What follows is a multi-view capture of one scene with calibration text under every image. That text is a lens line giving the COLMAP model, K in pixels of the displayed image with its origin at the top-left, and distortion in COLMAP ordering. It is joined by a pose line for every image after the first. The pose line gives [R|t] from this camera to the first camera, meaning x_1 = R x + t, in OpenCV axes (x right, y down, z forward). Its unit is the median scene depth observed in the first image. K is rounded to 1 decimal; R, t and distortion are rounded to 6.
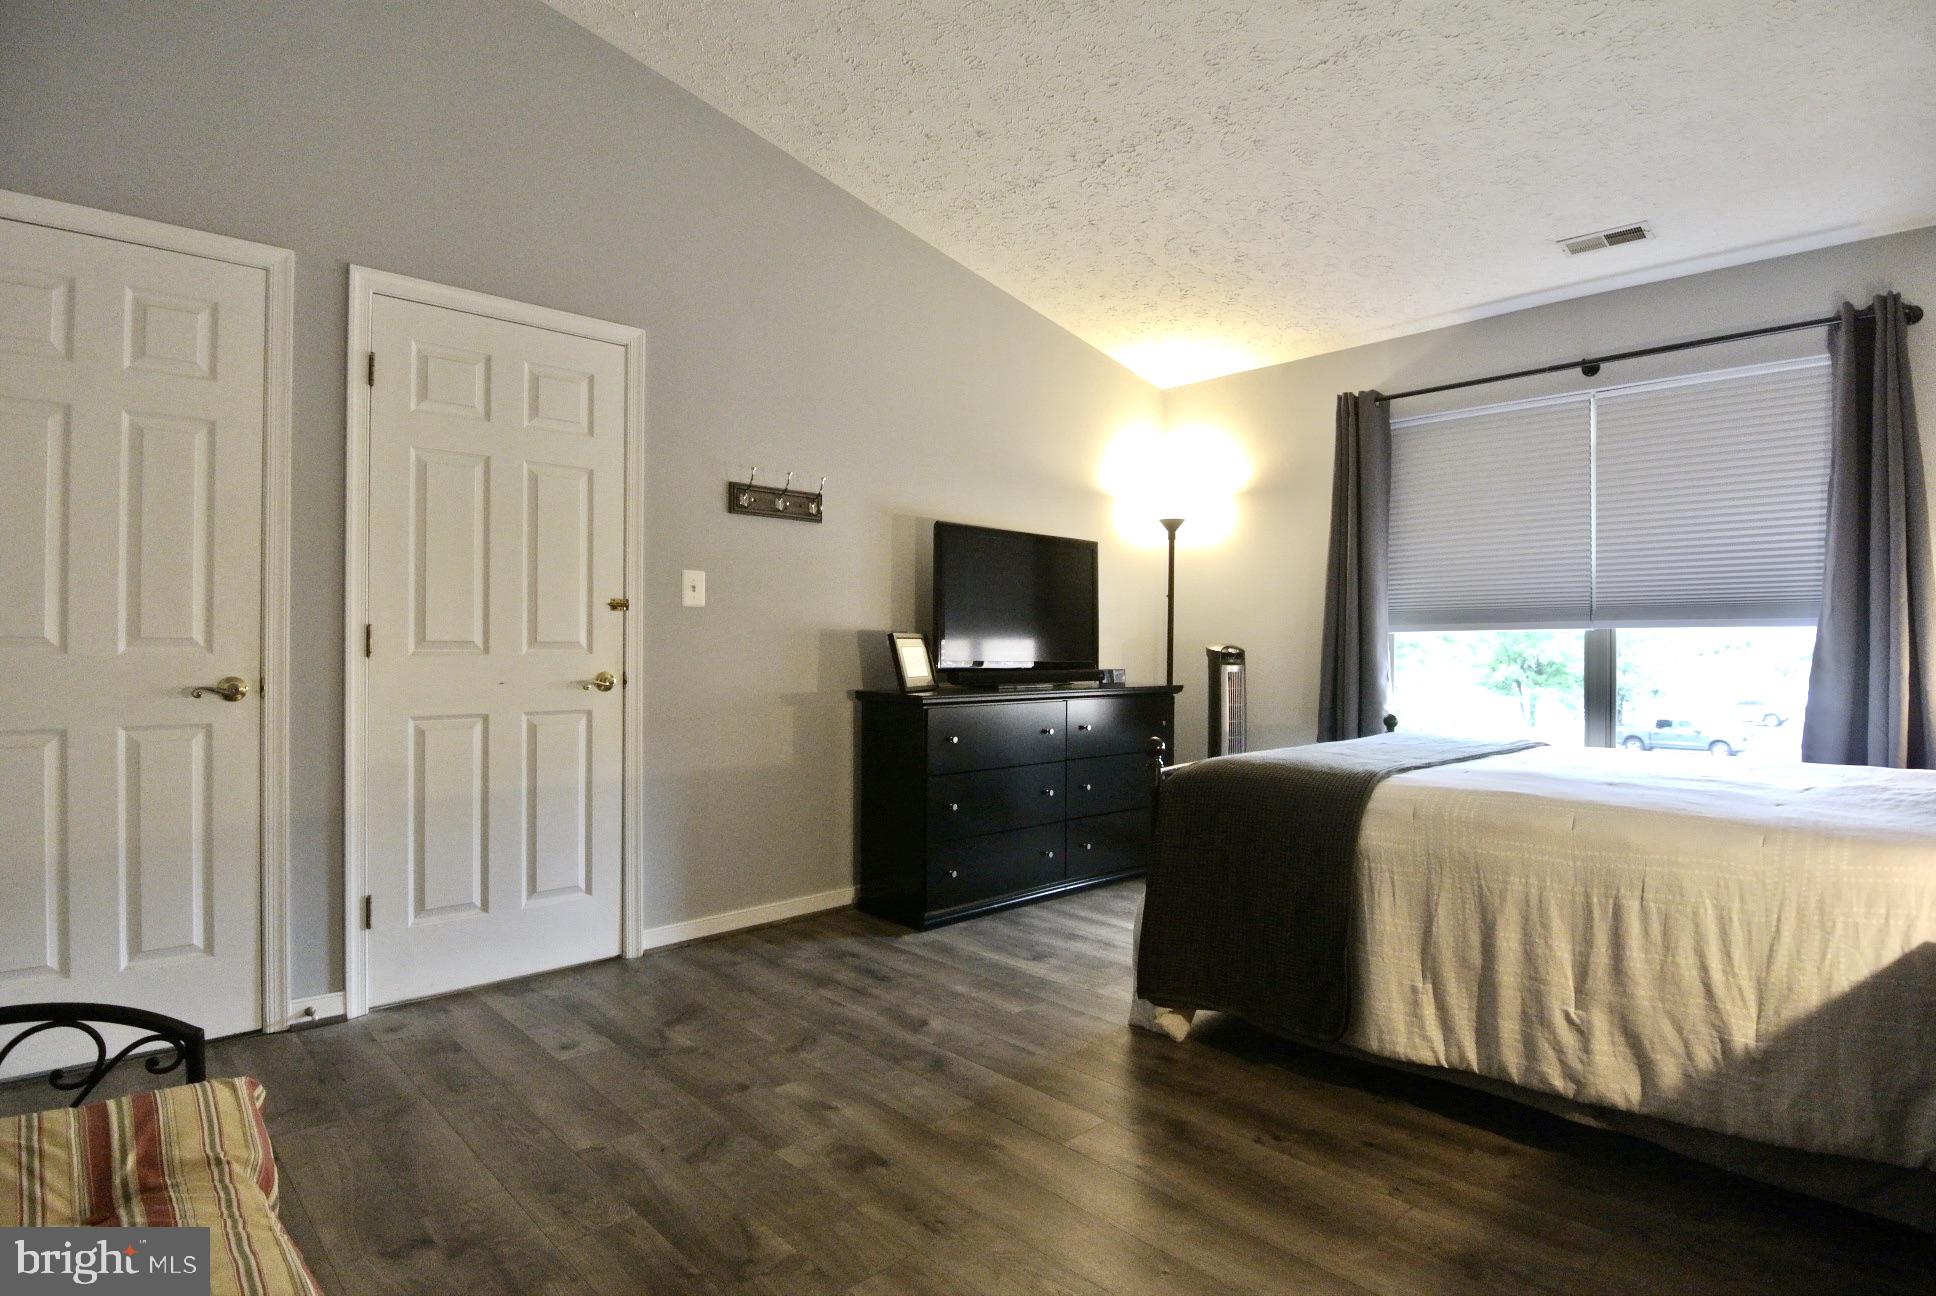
lens RADIAL K [[1011.8, 0, 941.0], [0, 1011.8, 645.0], [0, 0, 1]] dist [-0.025553, -0.005807]
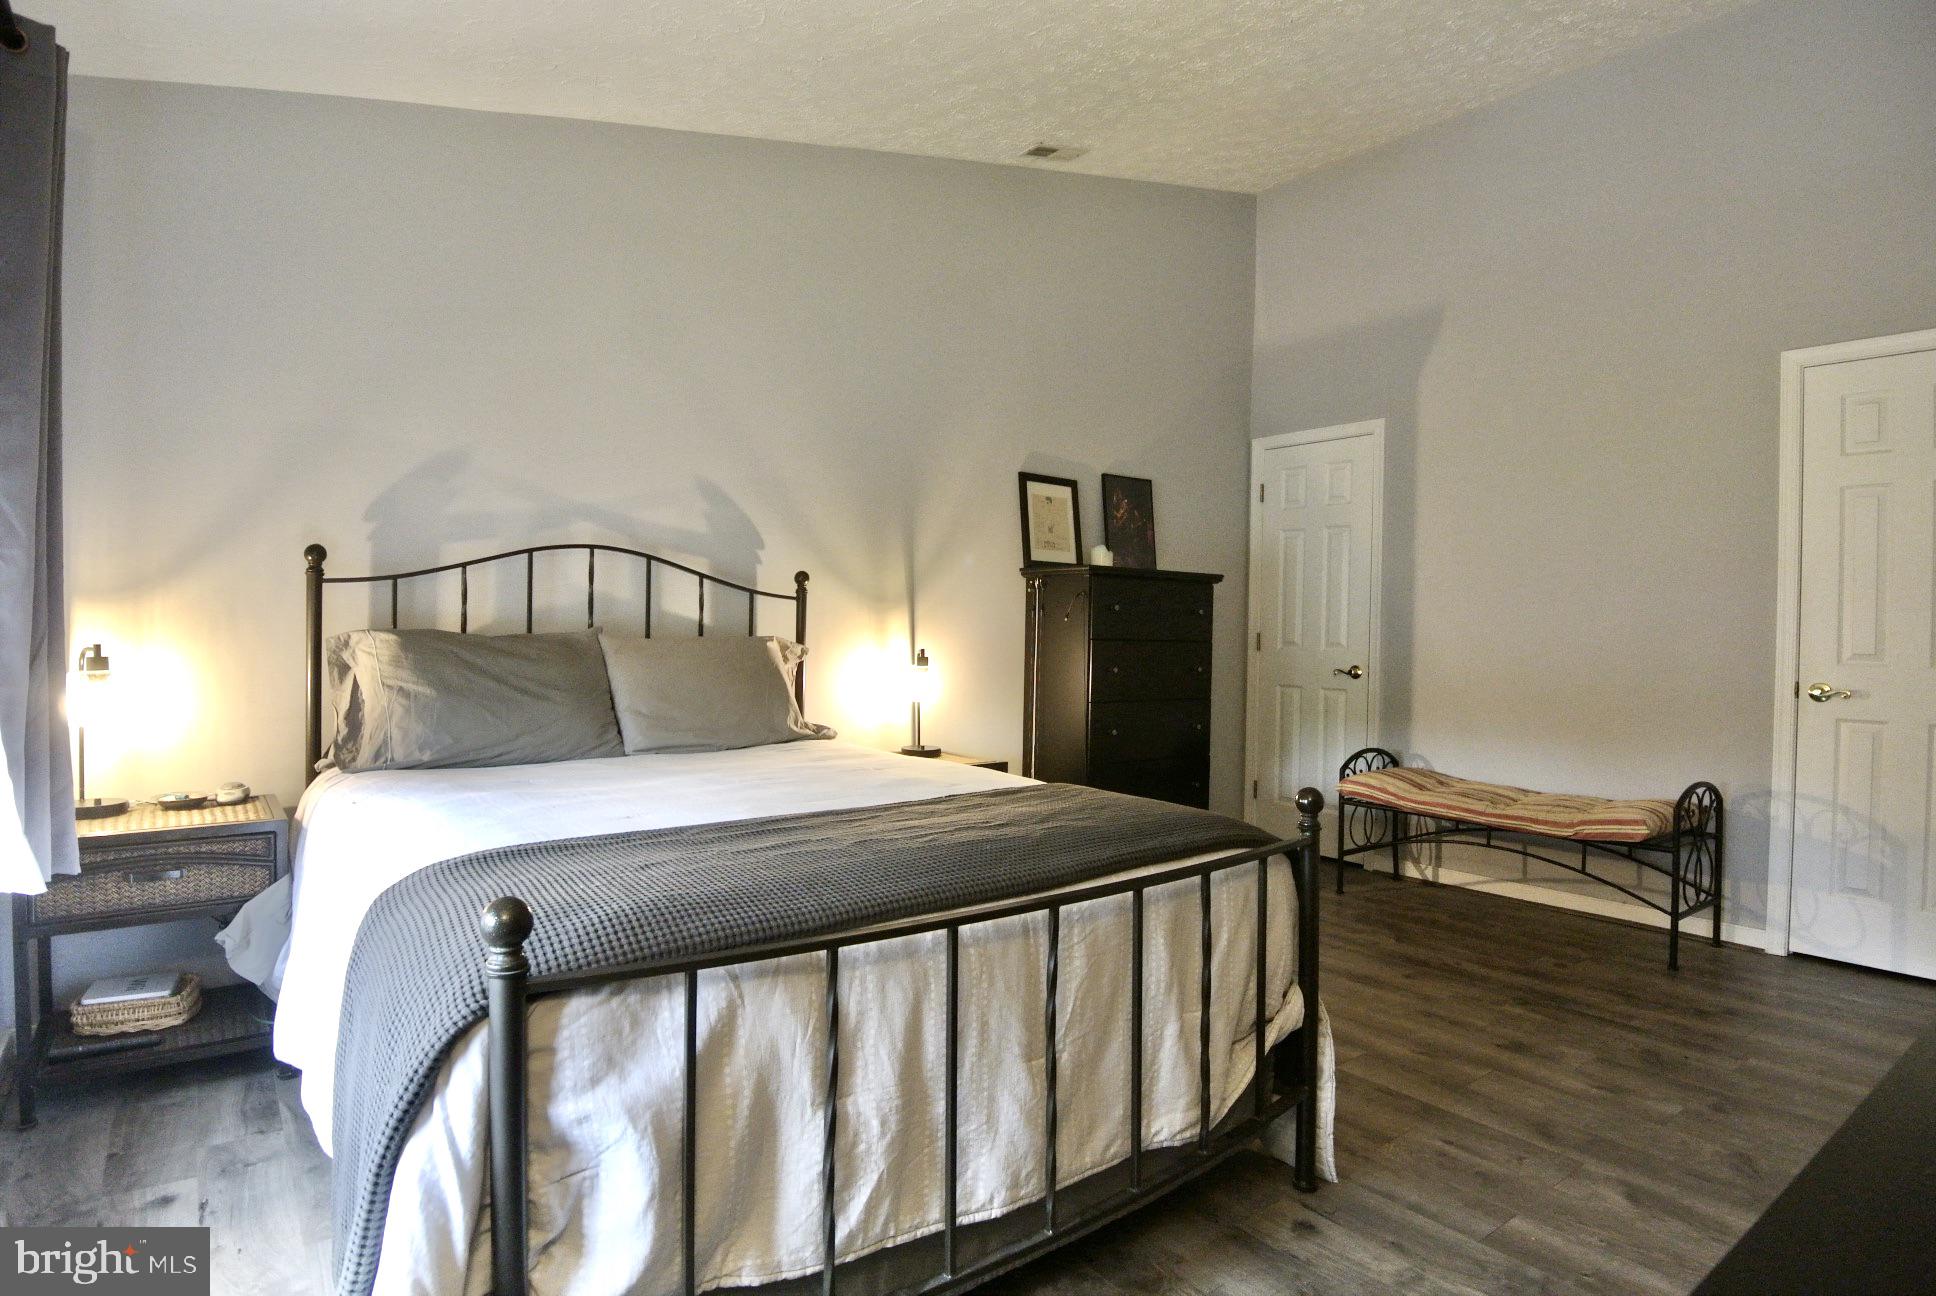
lens RADIAL K [[1011.8, 0, 952.6], [0, 1011.8, 635.9], [0, 0, 1]] dist [-0.025553, -0.005807]
pose [[-0.995708, -0.020429, 0.090265, 0.401267], [-0.019645, 0.999761, 0.009564, -0.014804], [-0.090439, 0.007750, -0.995872, 1.726048]]
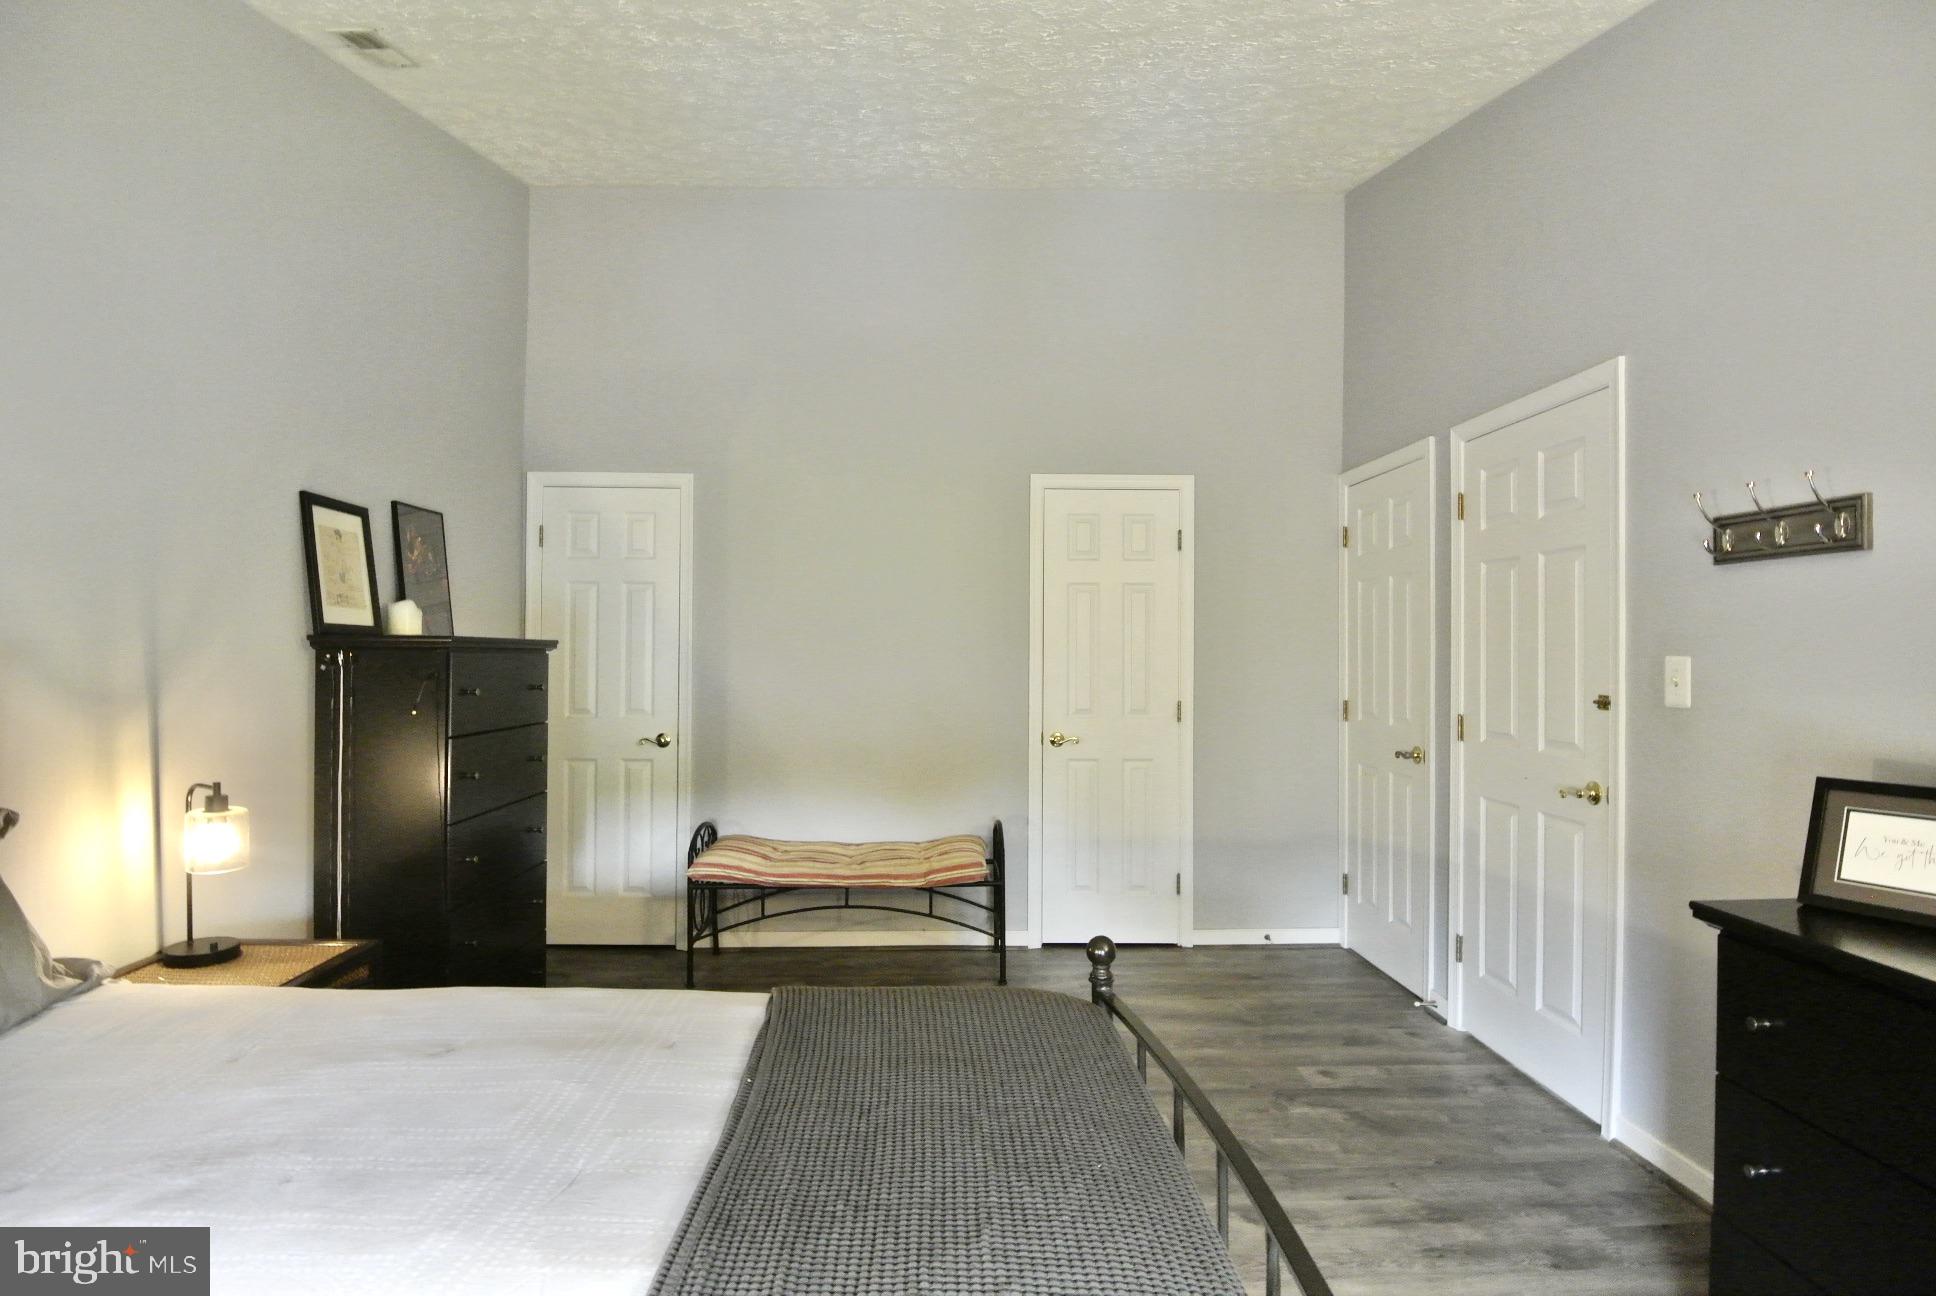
lens RADIAL K [[1011.8, 0, 965.0], [0, 1011.8, 638.2], [0, 0, 1]] dist [-0.025553, -0.005807]
pose [[-0.650121, -0.017203, -0.759636, 0.776159], [-0.008311, 0.999845, -0.015530, -0.090421], [0.759786, -0.003783, -0.650163, 1.367284]]
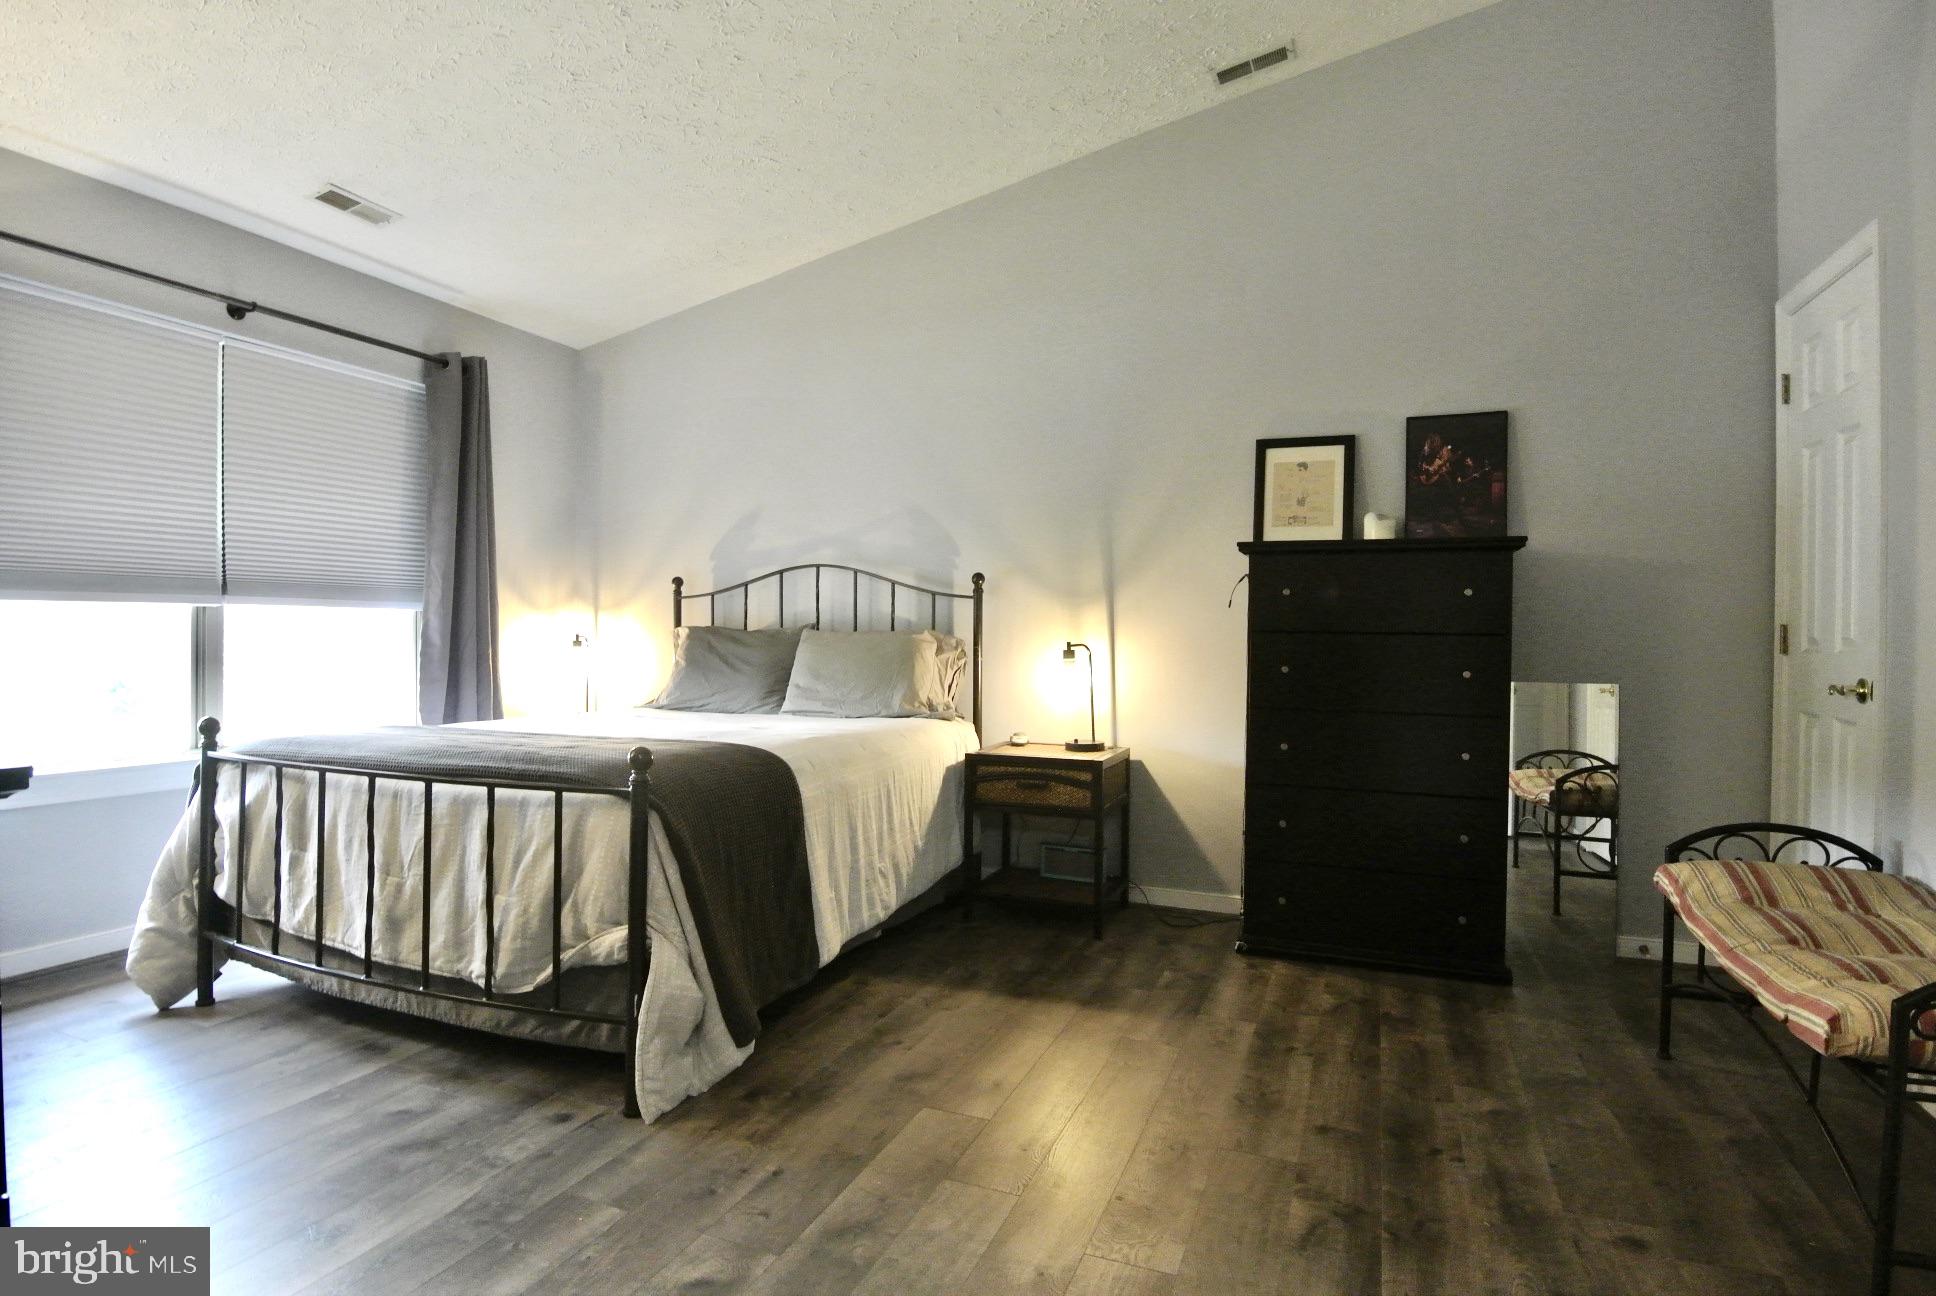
lens RADIAL K [[1011.8, 0, 961.9], [0, 1011.8, 646.7], [0, 0, 1]] dist [-0.025553, -0.005807]
pose [[-0.430309, -0.018710, 0.902488, -0.589188], [-0.008205, 0.999825, 0.016816, 0.000839], [-0.902644, -0.000169, -0.430388, 1.109272]]
